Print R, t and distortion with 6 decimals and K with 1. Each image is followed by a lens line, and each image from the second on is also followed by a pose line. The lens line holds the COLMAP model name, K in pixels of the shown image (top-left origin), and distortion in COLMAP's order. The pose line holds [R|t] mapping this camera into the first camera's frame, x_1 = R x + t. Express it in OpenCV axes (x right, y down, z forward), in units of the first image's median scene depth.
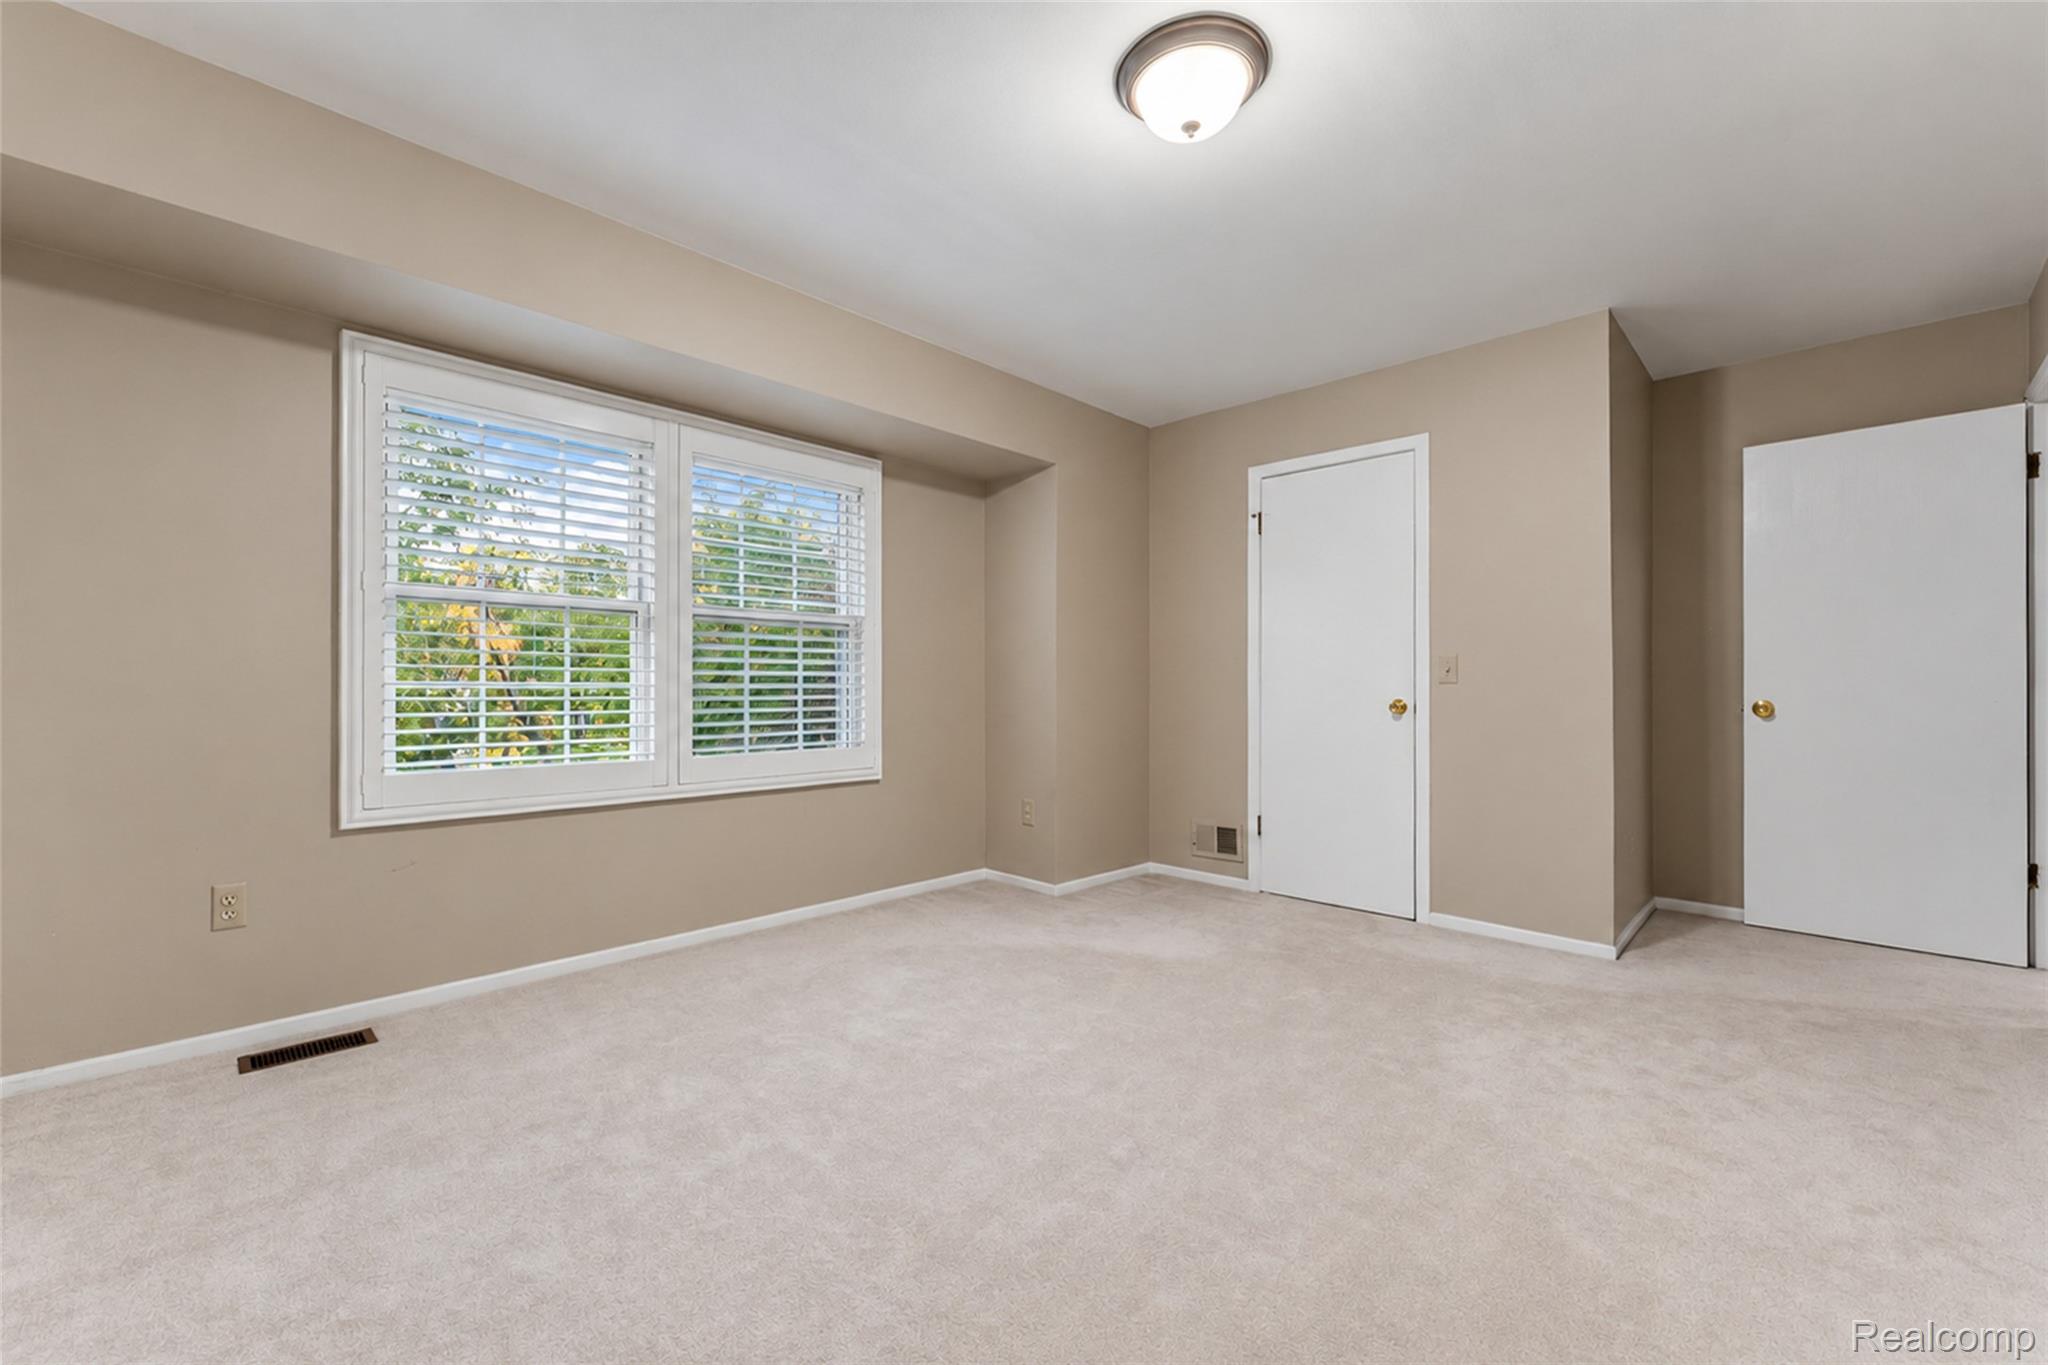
lens RADIAL K [[829.4, 0, 1022.3], [0, 829.4, 670.4], [0, 0, 1]] dist [-0.000668, -0.000018]
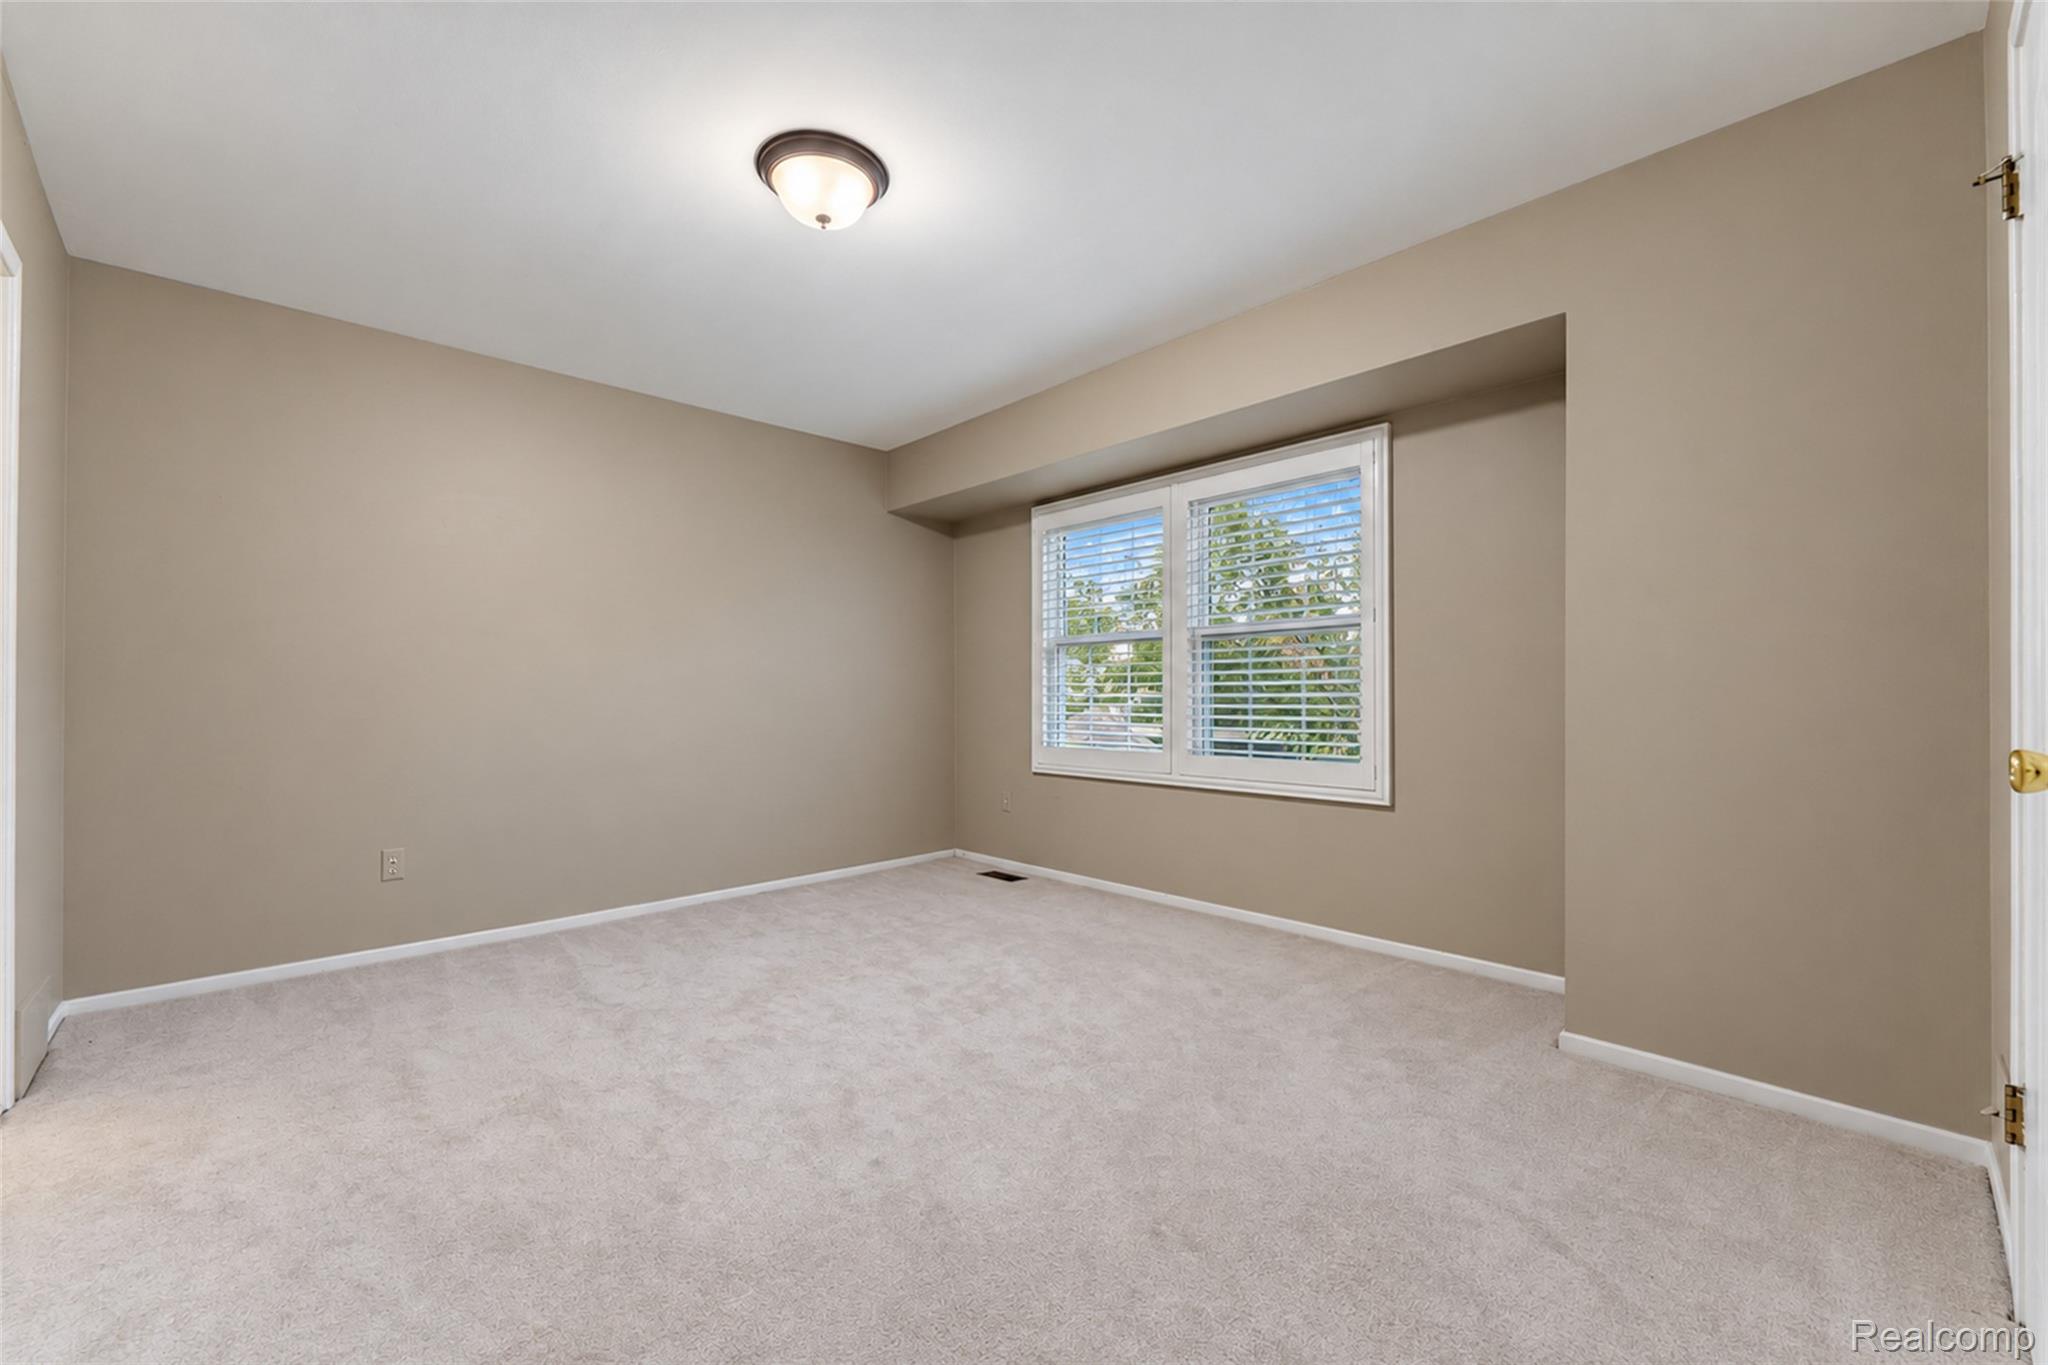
lens RADIAL K [[821.6, 0, 990.1], [0, 821.6, 684.6], [0, 0, 1]] dist [0.000158, -0.000137]
pose [[-0.070670, -0.015797, -0.997375, 1.185095], [0.021052, 0.999628, -0.017325, 0.025980], [0.997278, -0.022221, -0.070311, 1.164844]]
